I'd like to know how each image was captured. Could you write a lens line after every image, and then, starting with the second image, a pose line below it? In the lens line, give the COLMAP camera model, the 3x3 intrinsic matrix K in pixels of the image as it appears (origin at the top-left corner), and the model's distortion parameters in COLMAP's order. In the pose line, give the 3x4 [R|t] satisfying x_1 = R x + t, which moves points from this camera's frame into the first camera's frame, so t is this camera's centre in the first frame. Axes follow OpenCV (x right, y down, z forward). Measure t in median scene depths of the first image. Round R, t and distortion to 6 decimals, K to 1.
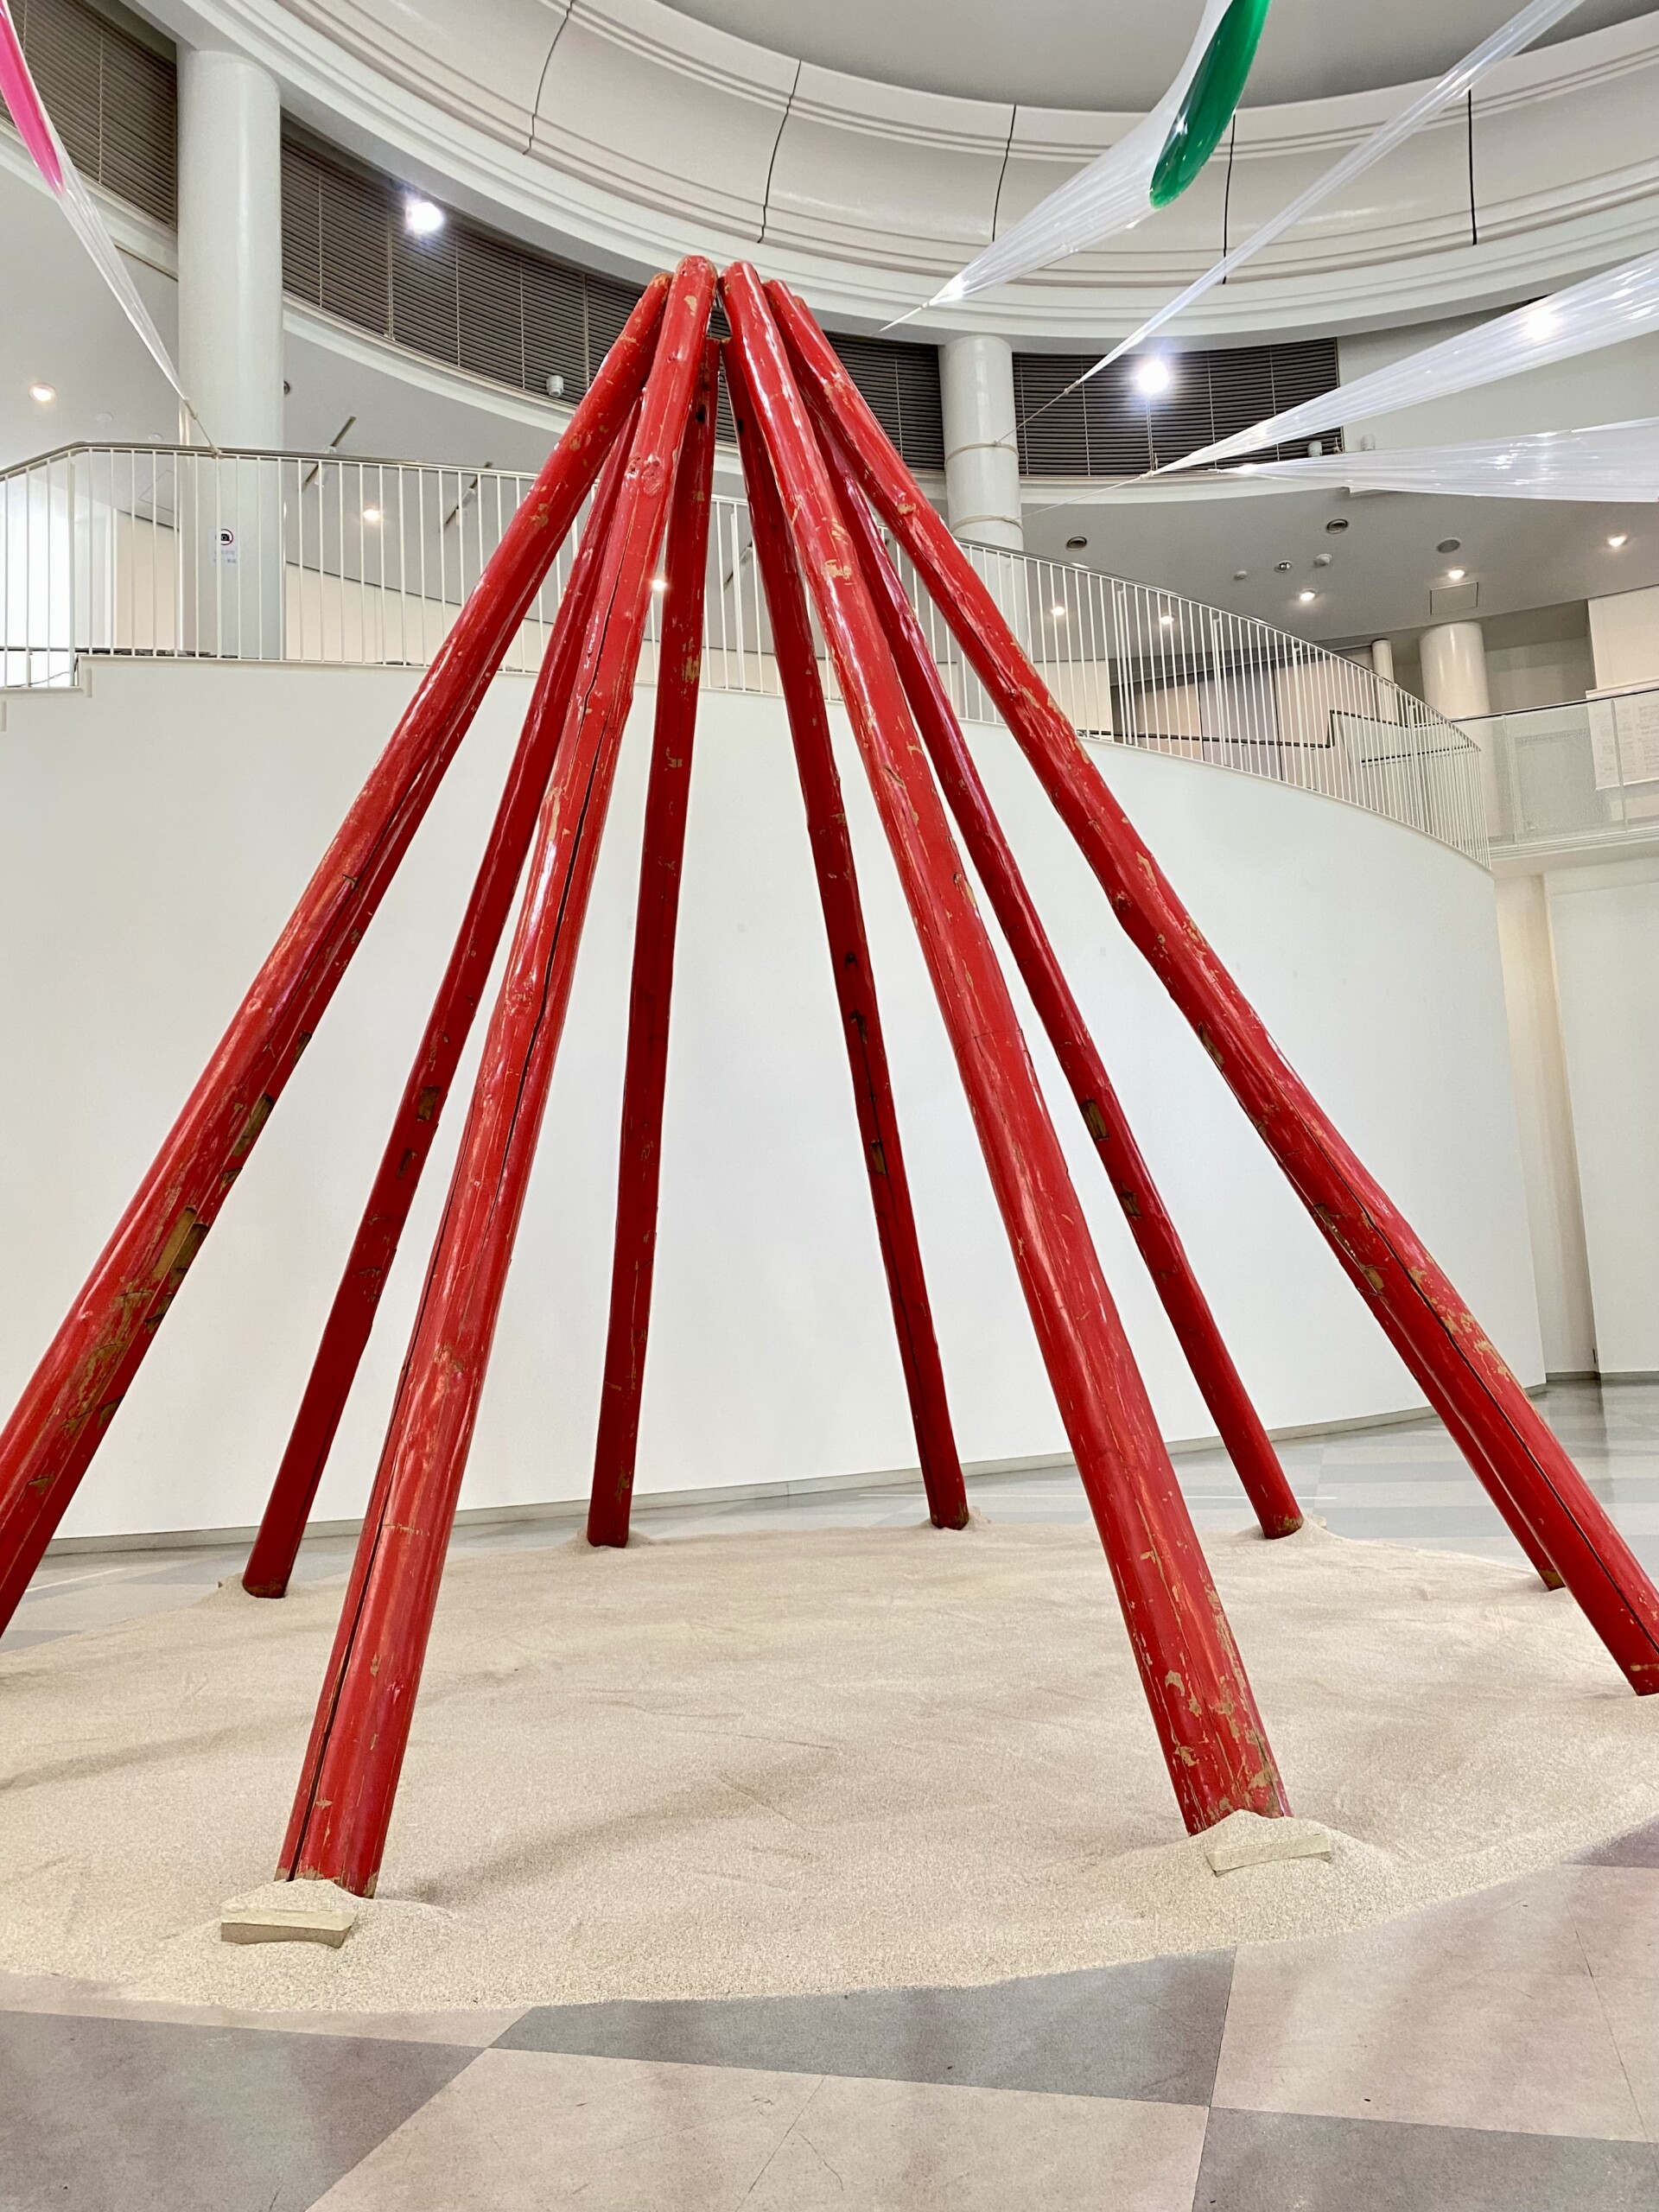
lens RADIAL K [[1682.8, 0, 829.5], [0, 1682.8, 1106.0], [0, 0, 1]] dist [0.000180, 0.006158]
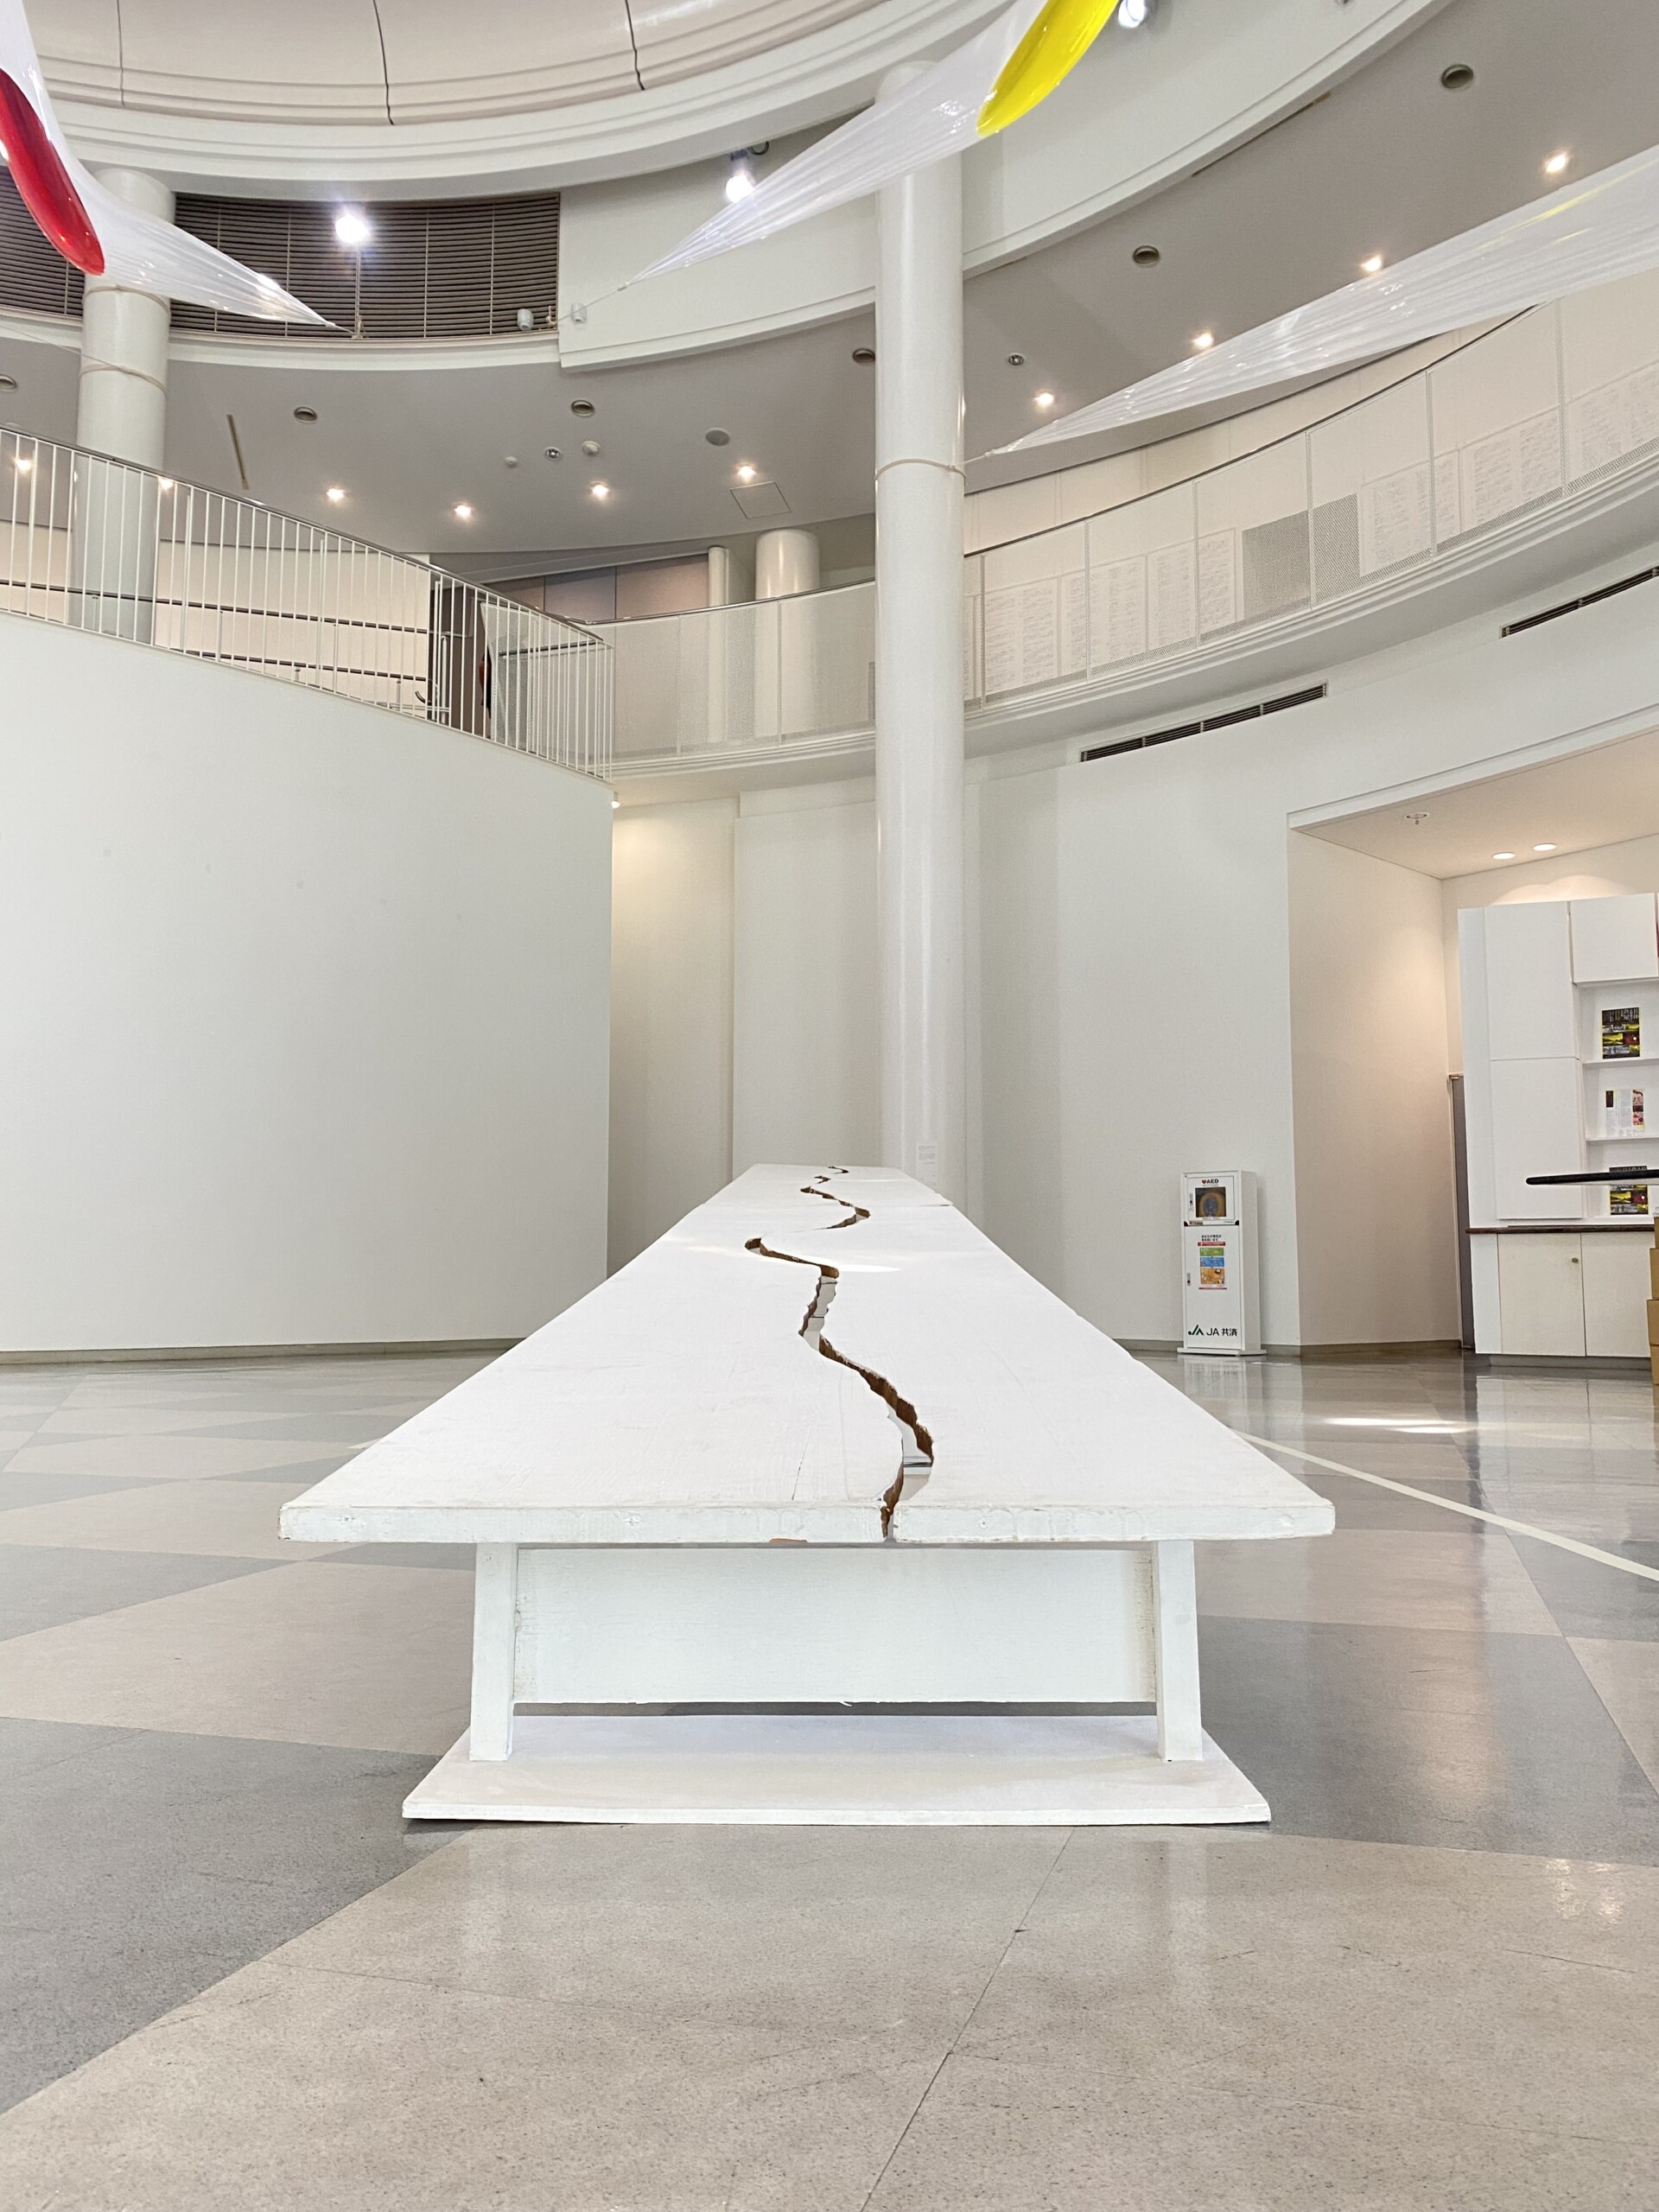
lens RADIAL K [[1682.8, 0, 829.5], [0, 1682.8, 1106.0], [0, 0, 1]] dist [0.000180, 0.006158]
pose [[0.998917, 0.046228, 0.005243, 0.448826], [-0.046335, 0.998673, 0.022496, 0.008305], [-0.004196, -0.022714, 0.999733, 0.072935]]
